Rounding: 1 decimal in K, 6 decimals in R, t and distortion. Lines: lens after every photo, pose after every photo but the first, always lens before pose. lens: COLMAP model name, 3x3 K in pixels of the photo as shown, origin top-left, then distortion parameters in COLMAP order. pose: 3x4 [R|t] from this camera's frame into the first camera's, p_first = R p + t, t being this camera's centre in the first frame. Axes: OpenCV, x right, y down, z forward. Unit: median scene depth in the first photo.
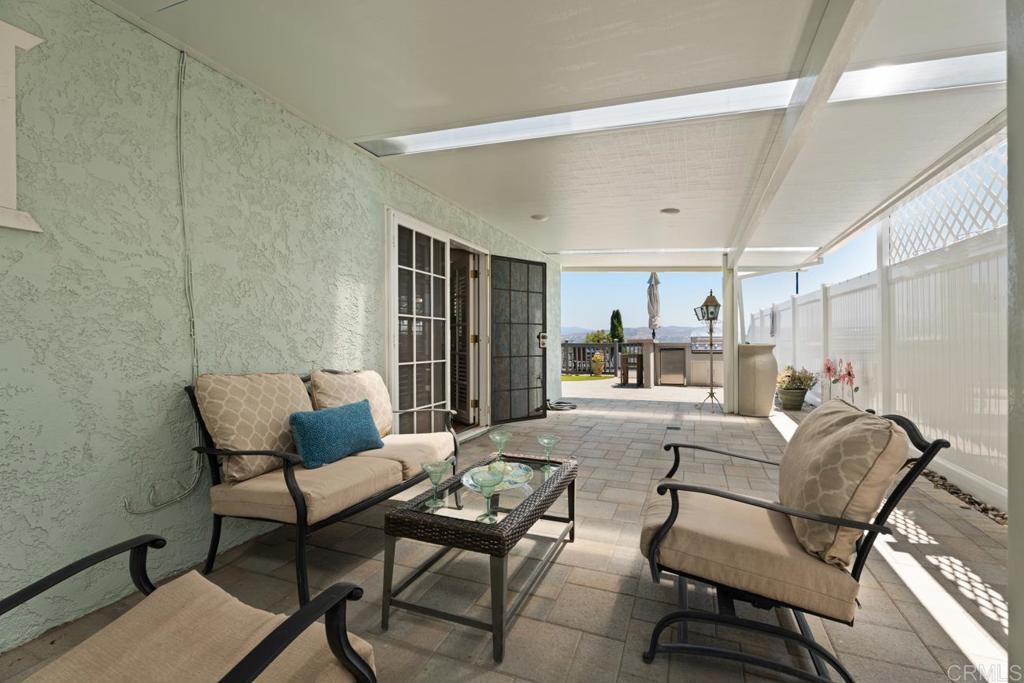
lens RADIAL K [[467.3, 0, 505.4], [0, 467.3, 338.5], [0, 0, 1]] dist [0.003878, 0.000084]
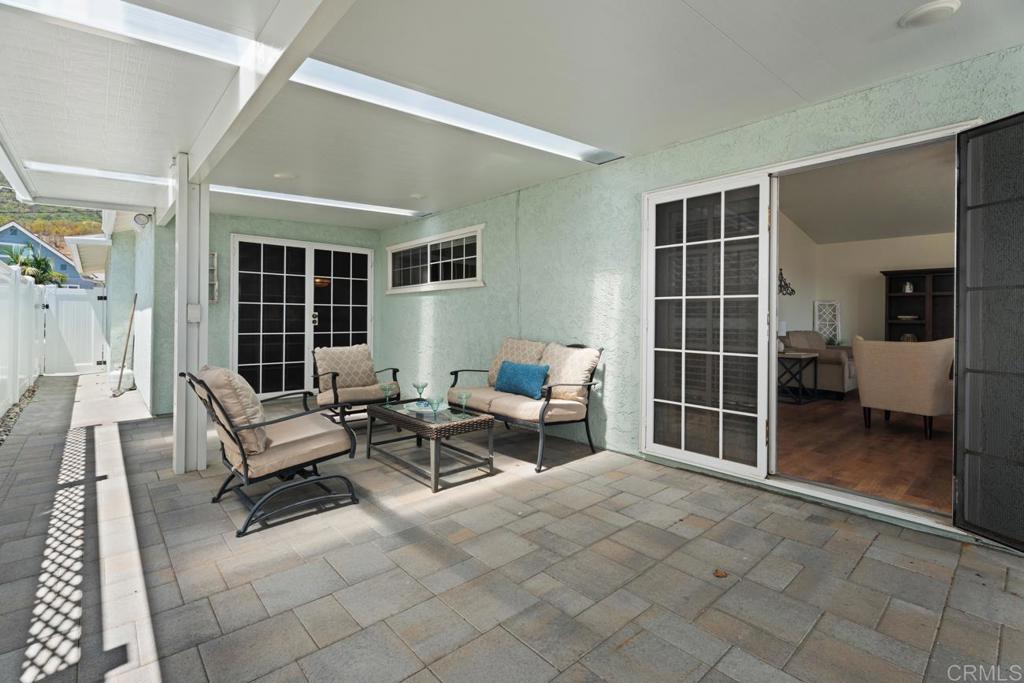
lens RADIAL K [[467.3, 0, 512.5], [0, 467.3, 316.6], [0, 0, 1]] dist [0.003878, 0.000084]
pose [[-0.441084, -0.000864, -0.897465, 1.203898], [0.000212, 0.999999, -0.001066, -0.017003], [0.897466, -0.000661, -0.441084, 1.815552]]
